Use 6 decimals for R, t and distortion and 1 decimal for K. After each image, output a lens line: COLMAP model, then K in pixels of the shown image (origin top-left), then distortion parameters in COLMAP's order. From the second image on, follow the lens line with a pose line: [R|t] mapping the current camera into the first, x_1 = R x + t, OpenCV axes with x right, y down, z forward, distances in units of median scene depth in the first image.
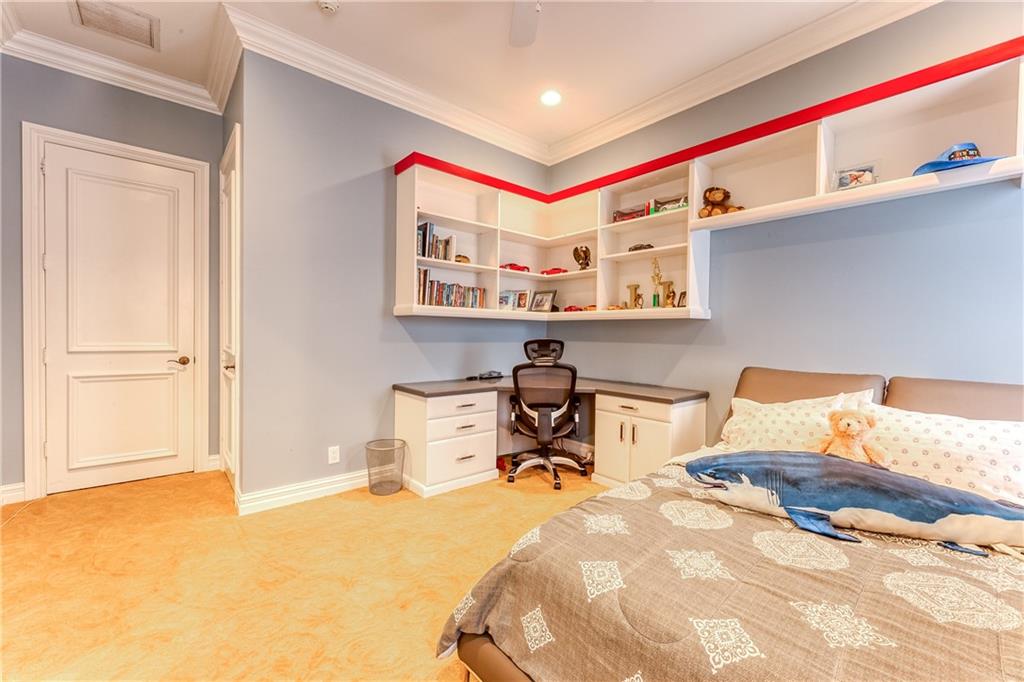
lens RADIAL K [[416.7, 0, 516.1], [0, 416.7, 335.4], [0, 0, 1]] dist [-0.001722, 0.001343]
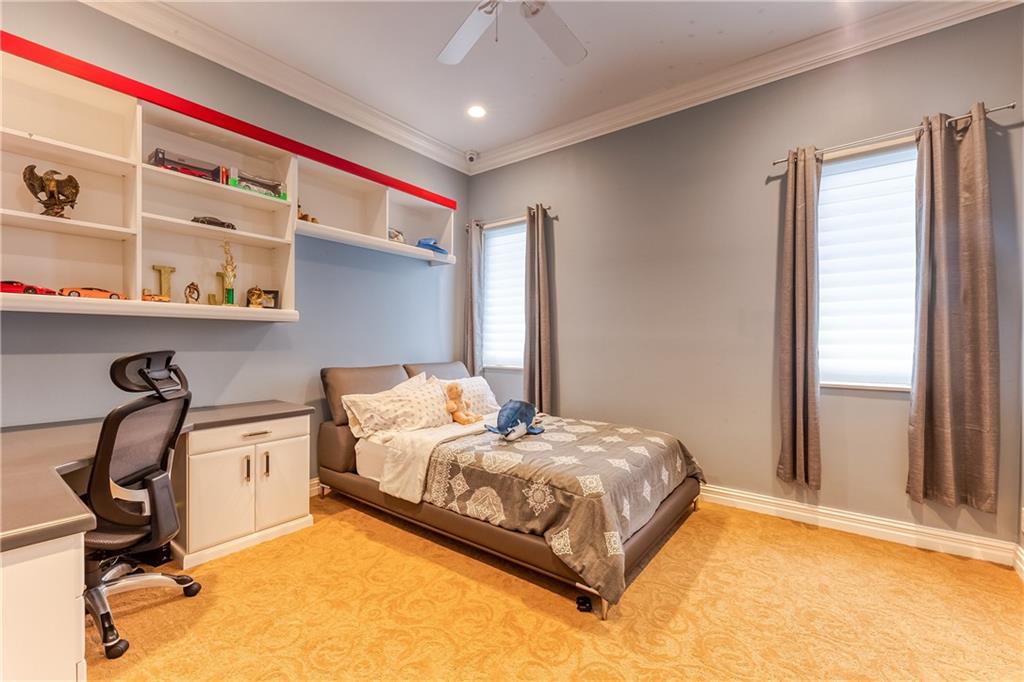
lens RADIAL K [[427.5, 0, 504.9], [0, 427.5, 341.0], [0, 0, 1]] dist [-0.001753, -0.000260]
pose [[-0.195560, -0.010807, 0.980632, -0.575760], [0.001779, 0.999934, 0.011374, -0.008134], [-0.980690, 0.003969, -0.195527, 0.668784]]
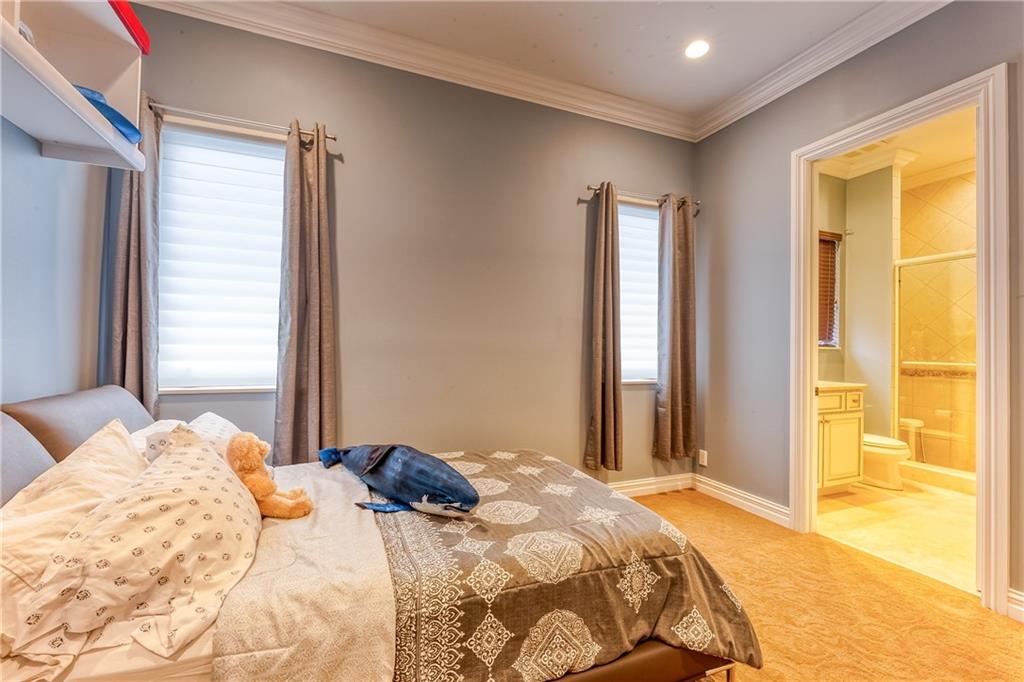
lens RADIAL K [[427.5, 0, 508.4], [0, 427.5, 341.4], [0, 0, 1]] dist [-0.001753, -0.000260]
pose [[-0.945784, -0.019091, 0.324236, 0.034947], [-0.020978, 0.999777, -0.002326, -0.003406], [-0.324119, -0.009002, -0.945973, 0.942723]]
